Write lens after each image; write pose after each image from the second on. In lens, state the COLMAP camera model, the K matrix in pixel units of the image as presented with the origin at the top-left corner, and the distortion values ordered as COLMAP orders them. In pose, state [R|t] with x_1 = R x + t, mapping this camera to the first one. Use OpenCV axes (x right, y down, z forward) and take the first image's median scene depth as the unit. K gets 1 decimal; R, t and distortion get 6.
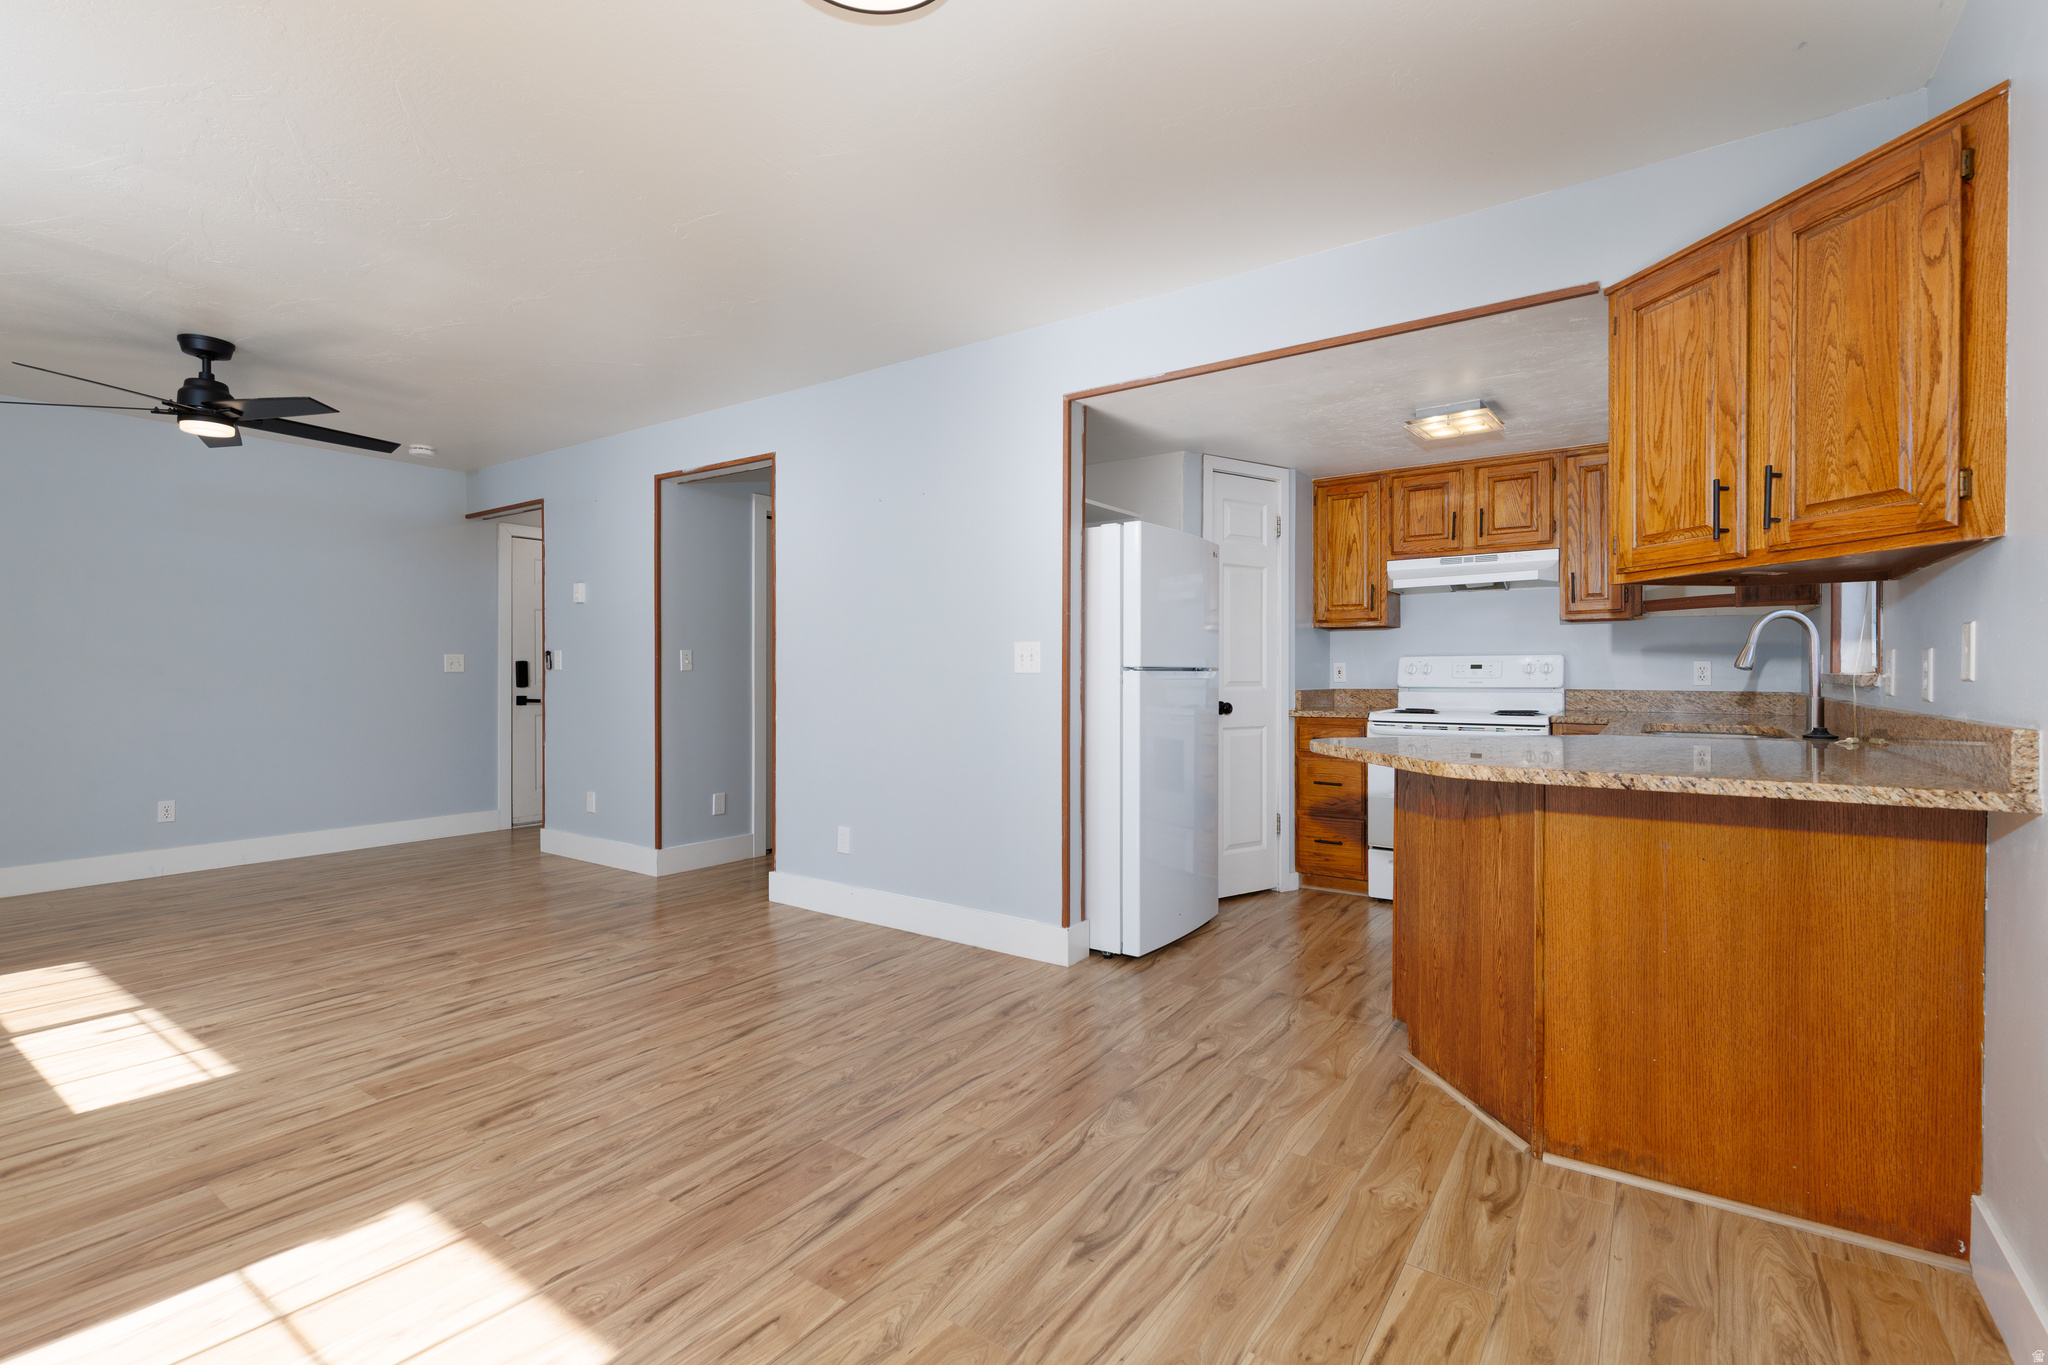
lens RADIAL K [[922.7, 0, 1028.1], [0, 922.7, 678.1], [0, 0, 1]] dist [0.008825, -0.002121]
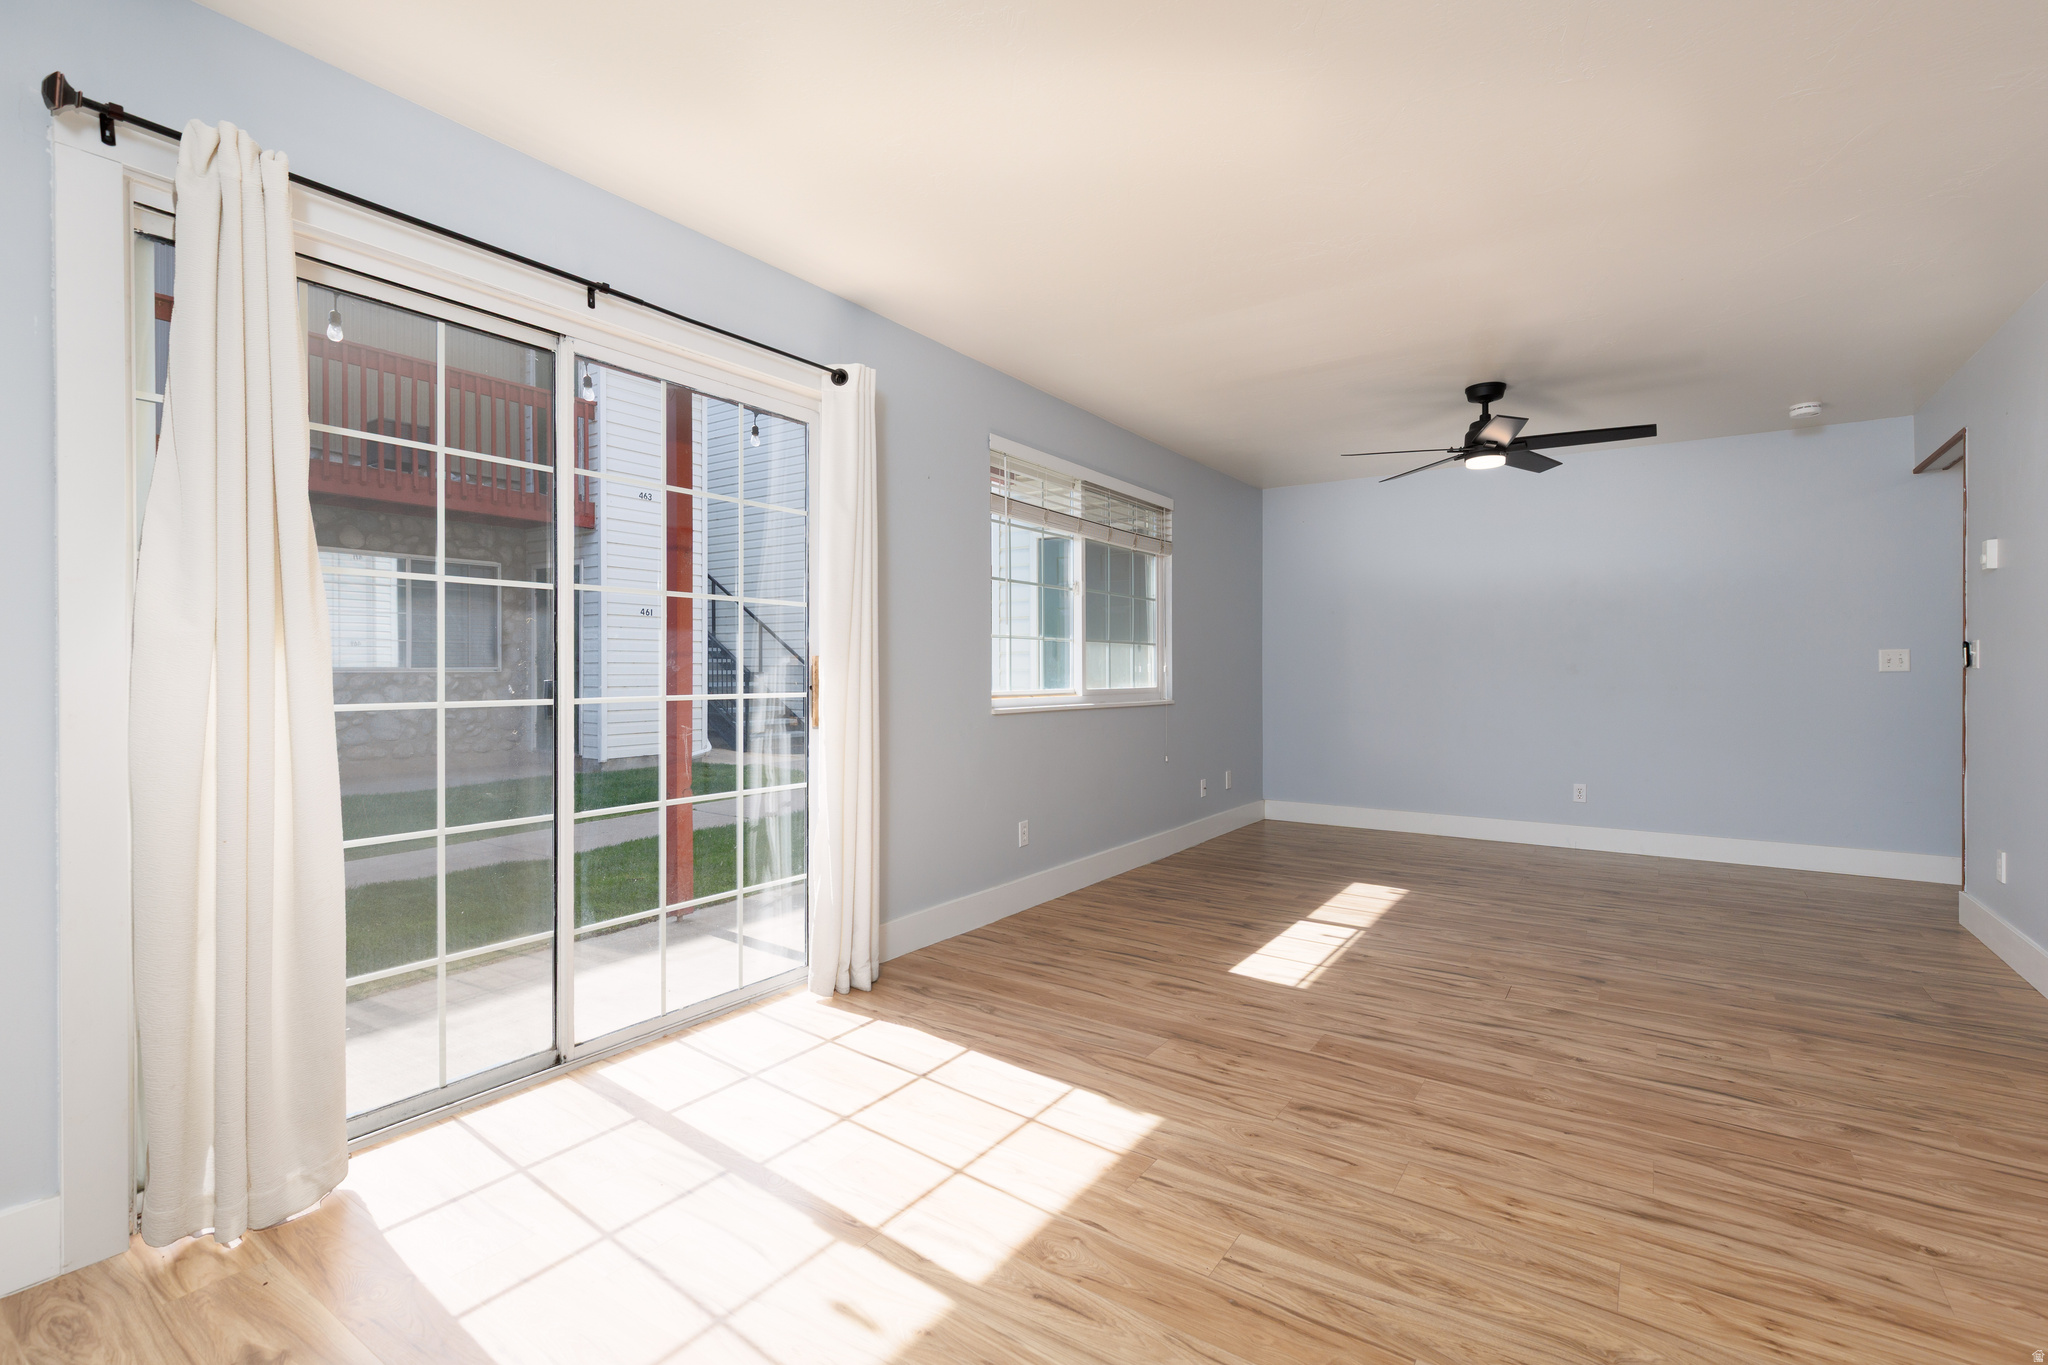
lens RADIAL K [[922.7, 0, 1038.5], [0, 922.7, 673.8], [0, 0, 1]] dist [0.008825, -0.002121]
pose [[0.018115, 0.004292, -0.999827, 0.335329], [-0.008567, 0.999955, 0.004137, -0.003242], [0.999799, 0.008491, 0.018151, 0.528837]]
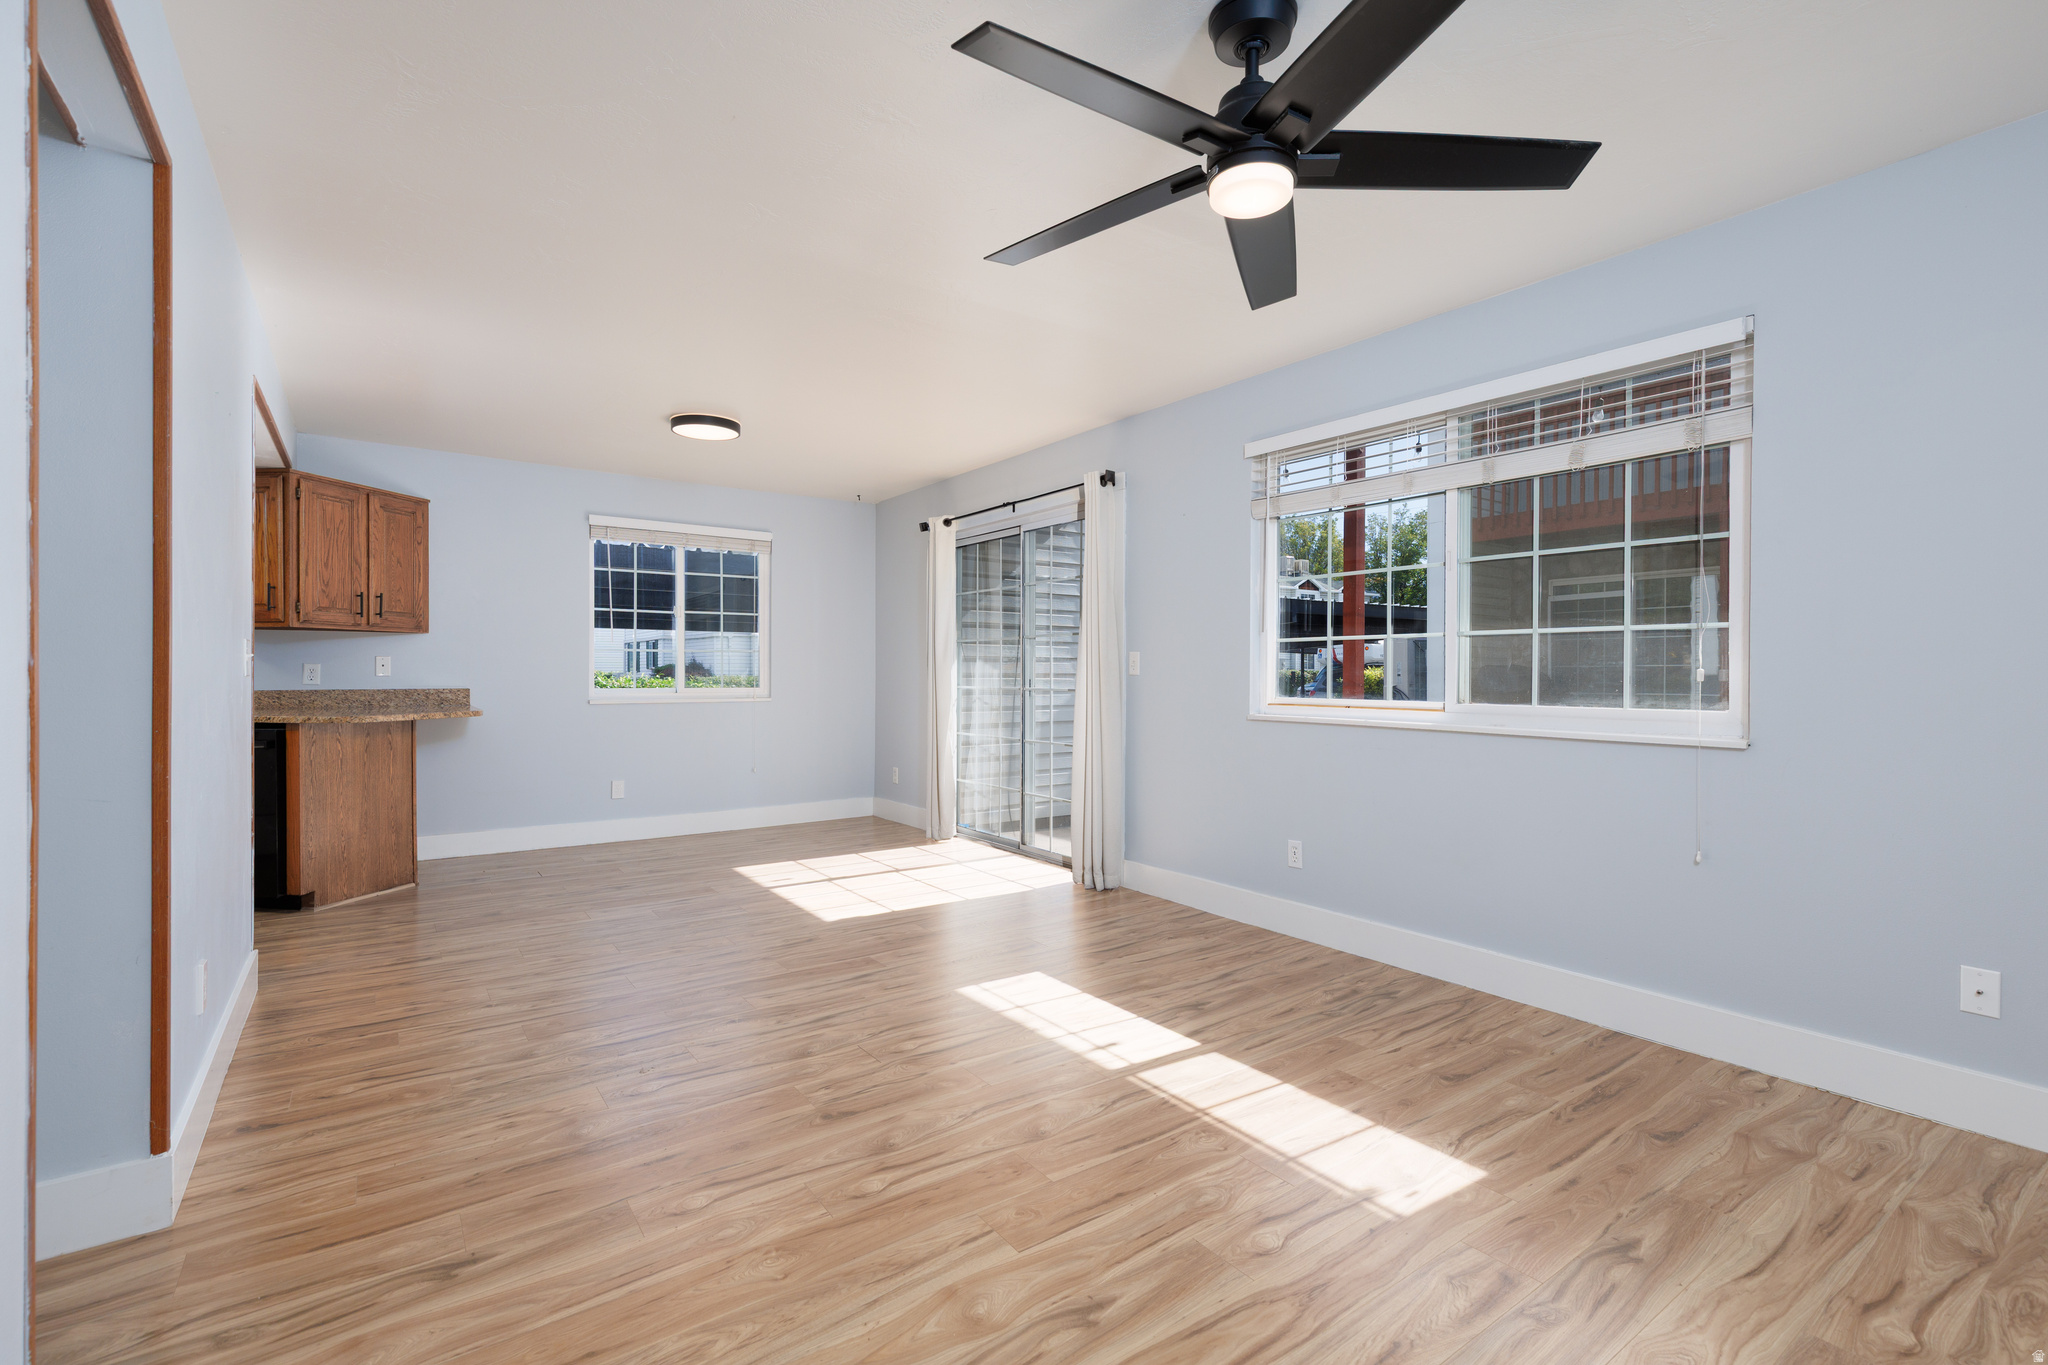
lens RADIAL K [[922.7, 0, 1027.4], [0, 922.7, 667.5], [0, 0, 1]] dist [0.008825, -0.002121]
pose [[-0.942357, -0.000267, 0.334610, -1.187075], [0.000297, 0.999999, 0.001636, -0.017795], [-0.334610, 0.001641, -0.942355, 1.911052]]
